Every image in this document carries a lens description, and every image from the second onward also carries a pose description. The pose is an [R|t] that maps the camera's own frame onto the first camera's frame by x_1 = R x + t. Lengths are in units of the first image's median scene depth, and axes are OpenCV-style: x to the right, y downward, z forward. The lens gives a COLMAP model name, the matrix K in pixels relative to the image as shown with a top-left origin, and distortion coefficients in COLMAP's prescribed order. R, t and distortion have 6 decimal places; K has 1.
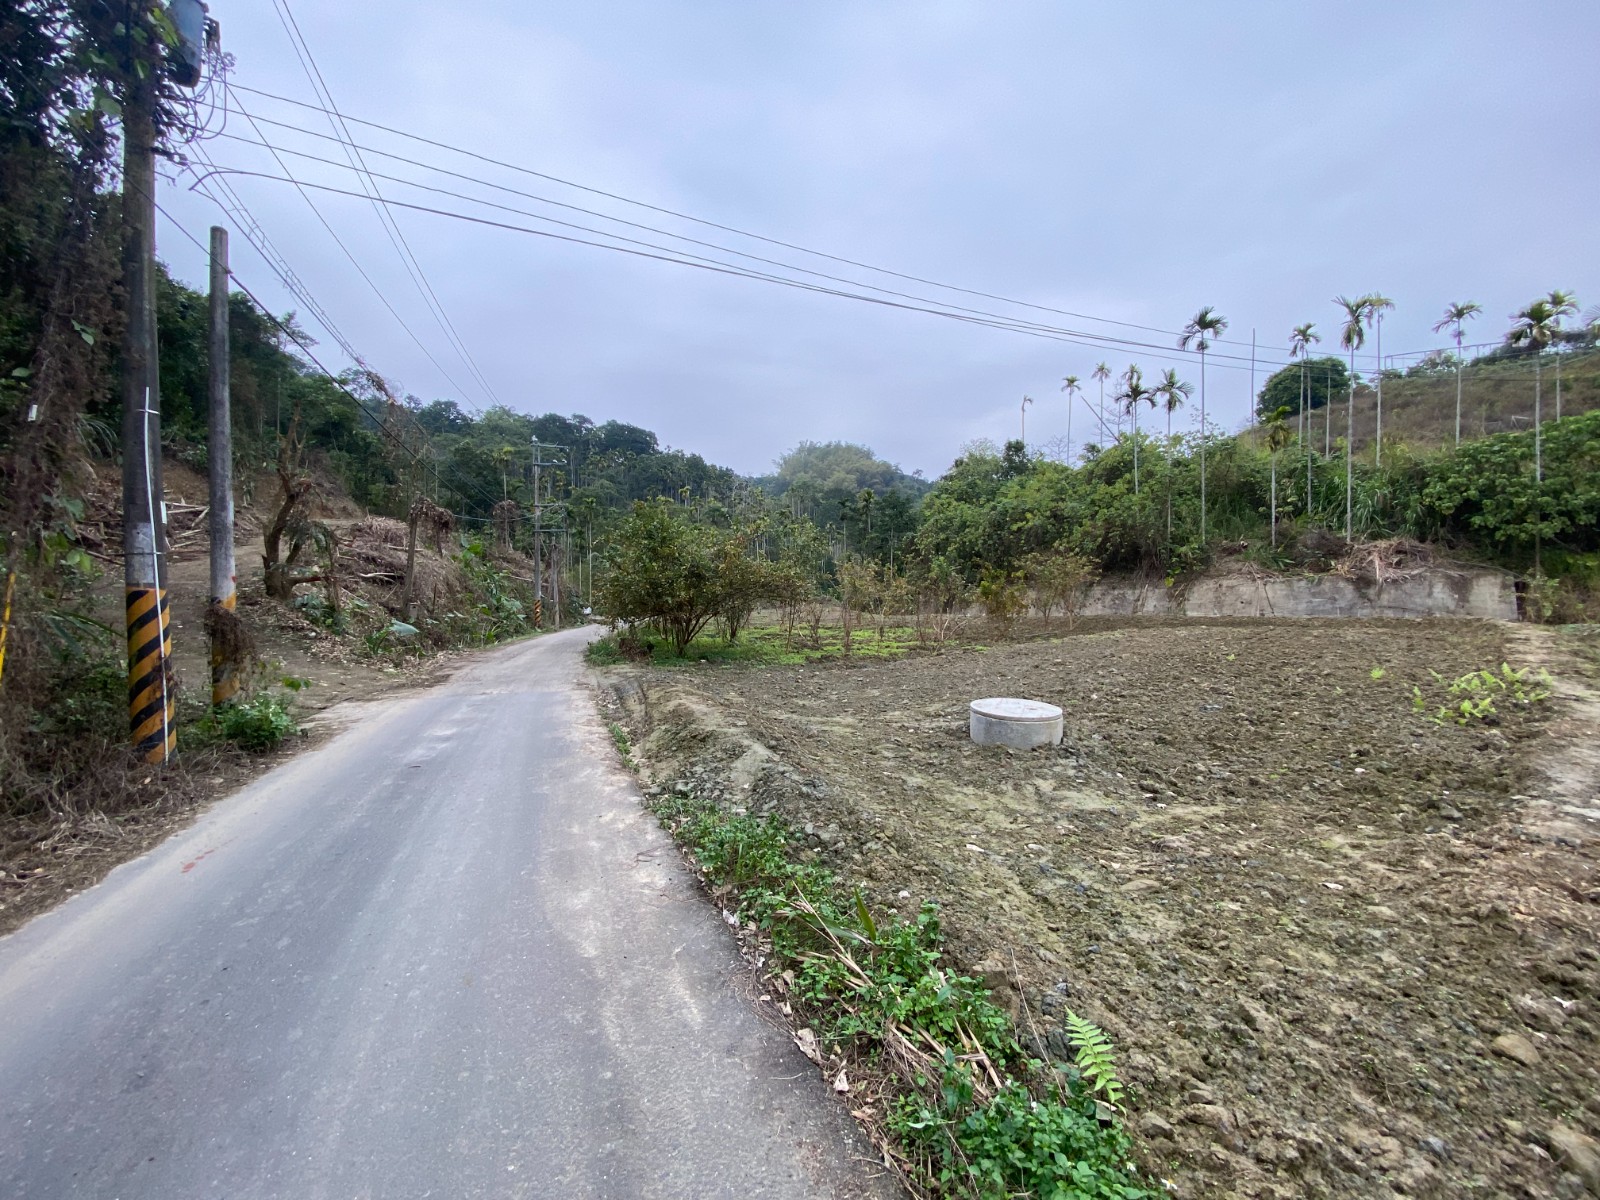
lens RADIAL K [[638.2, 0, 800.0], [0, 638.2, 600.0], [0, 0, 1]] dist [0.024267, -0.026804]
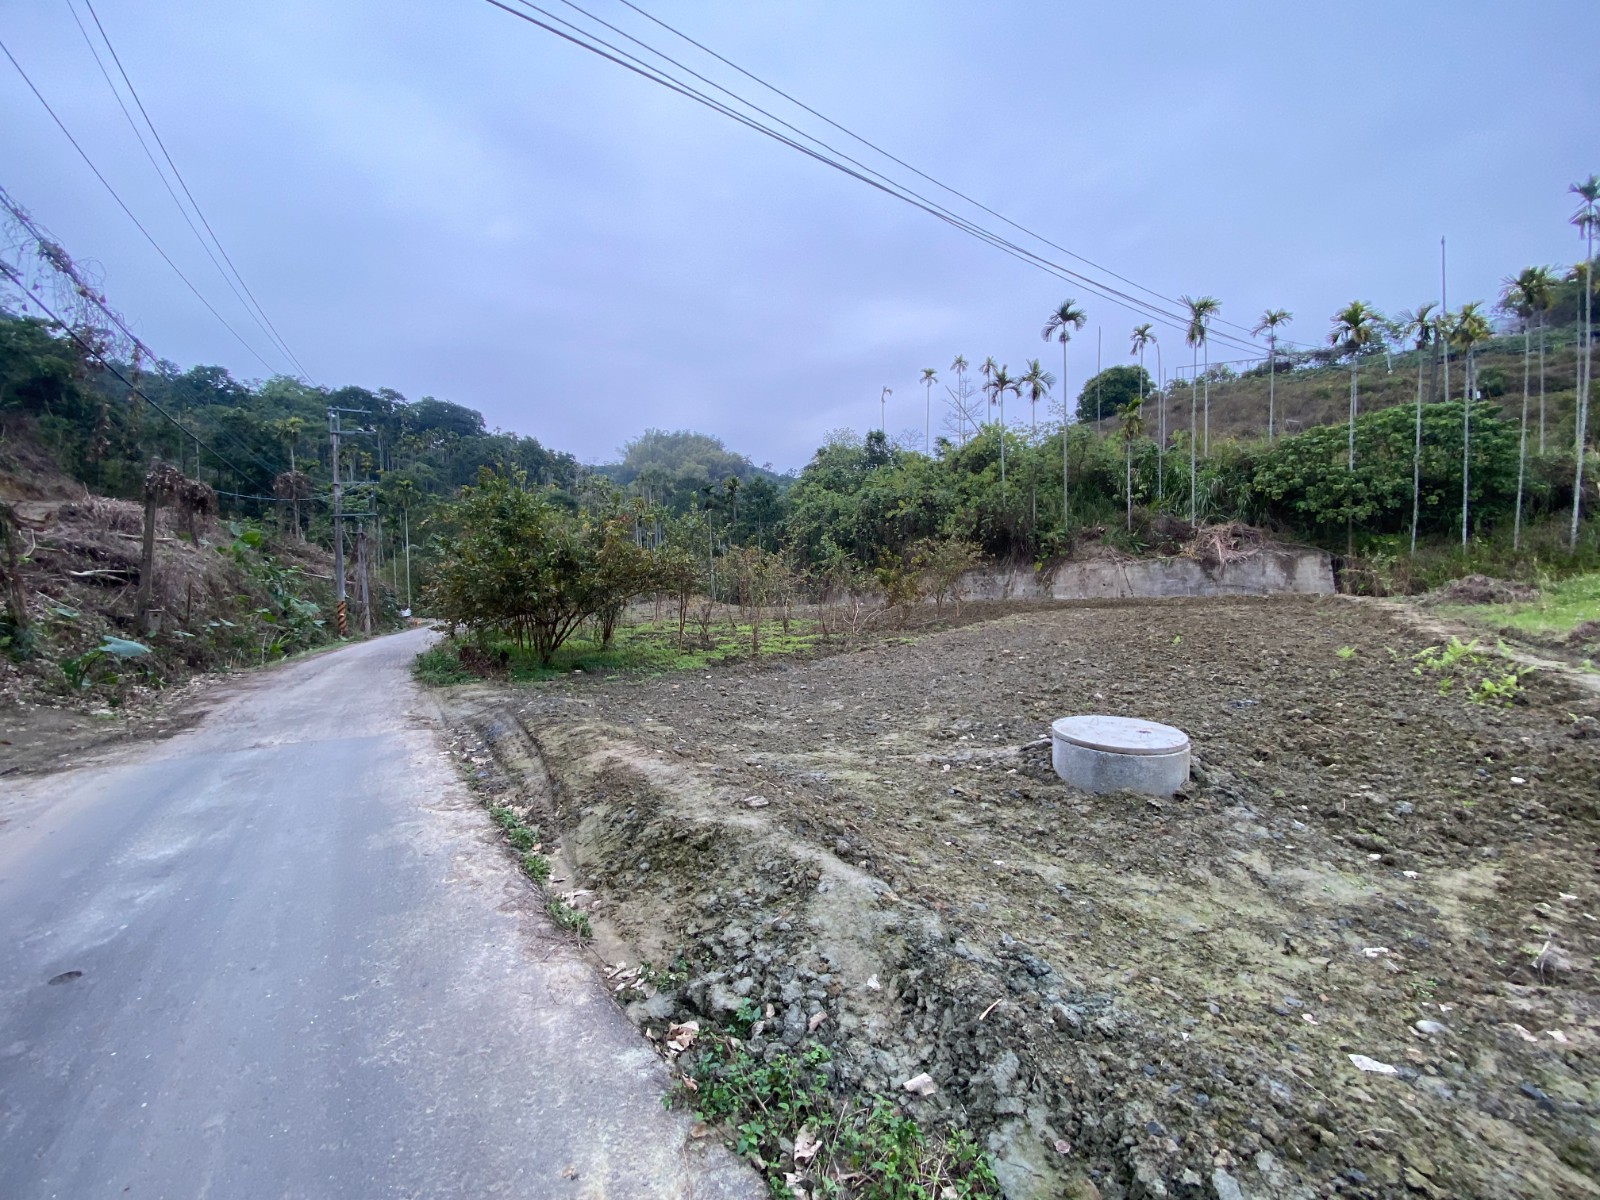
lens RADIAL K [[638.2, 0, 800.0], [0, 638.2, 600.0], [0, 0, 1]] dist [0.024267, -0.026804]
pose [[0.972811, -0.027782, 0.229927, -0.040388], [0.025129, 0.999580, 0.014460, 0.001119], [-0.230232, -0.008289, 0.973100, 0.096684]]
